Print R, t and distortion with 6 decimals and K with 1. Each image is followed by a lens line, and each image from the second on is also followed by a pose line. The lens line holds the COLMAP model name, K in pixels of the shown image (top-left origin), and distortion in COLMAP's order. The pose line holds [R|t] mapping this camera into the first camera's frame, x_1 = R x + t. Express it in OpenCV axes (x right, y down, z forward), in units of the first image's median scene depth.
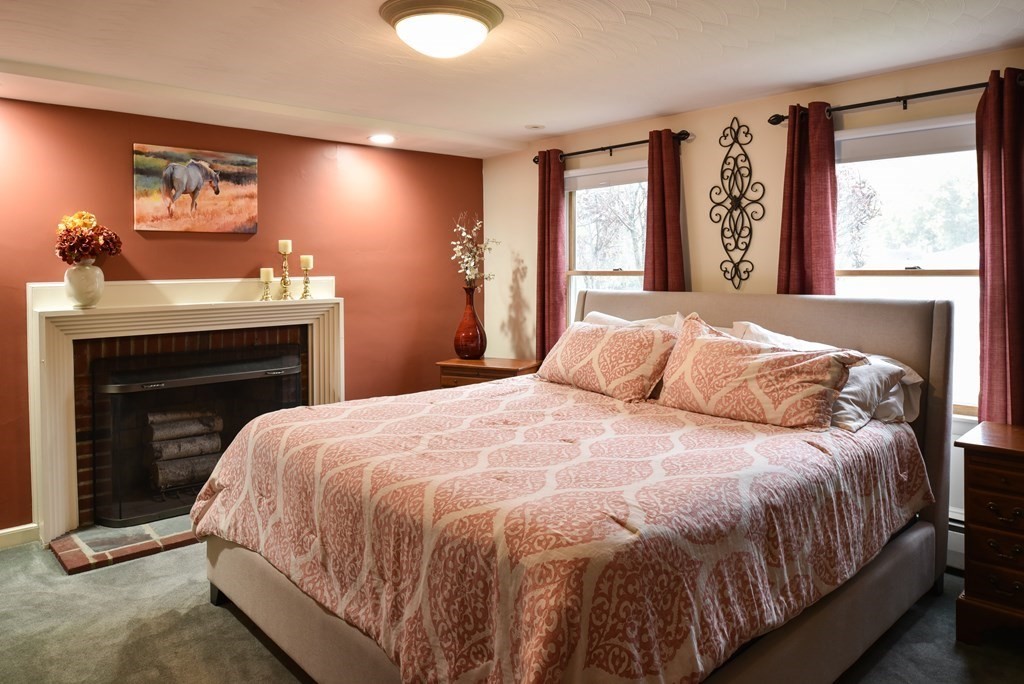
lens RADIAL K [[708.8, 0, 521.5], [0, 708.8, 305.8], [0, 0, 1]] dist [-0.008164, -0.006180]
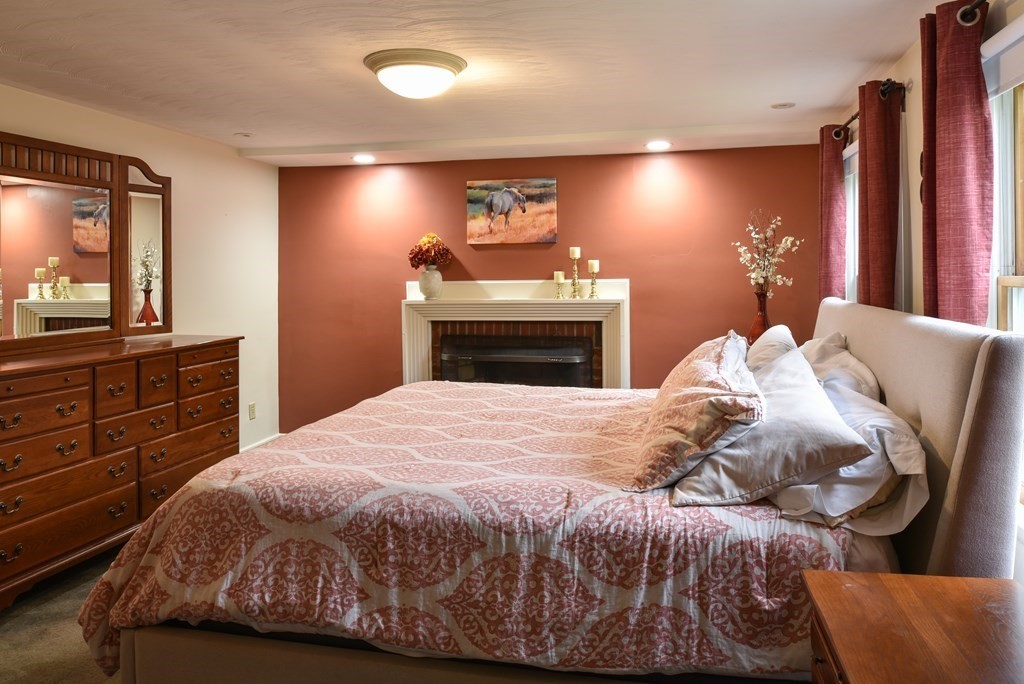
lens RADIAL K [[708.8, 0, 521.5], [0, 708.8, 305.8], [0, 0, 1]] dist [-0.008164, -0.006180]
pose [[0.551846, 0.040867, -0.832944, 0.640094], [-0.040247, 0.998940, 0.022347, -0.021171], [0.832974, 0.021191, 0.552906, 0.311850]]
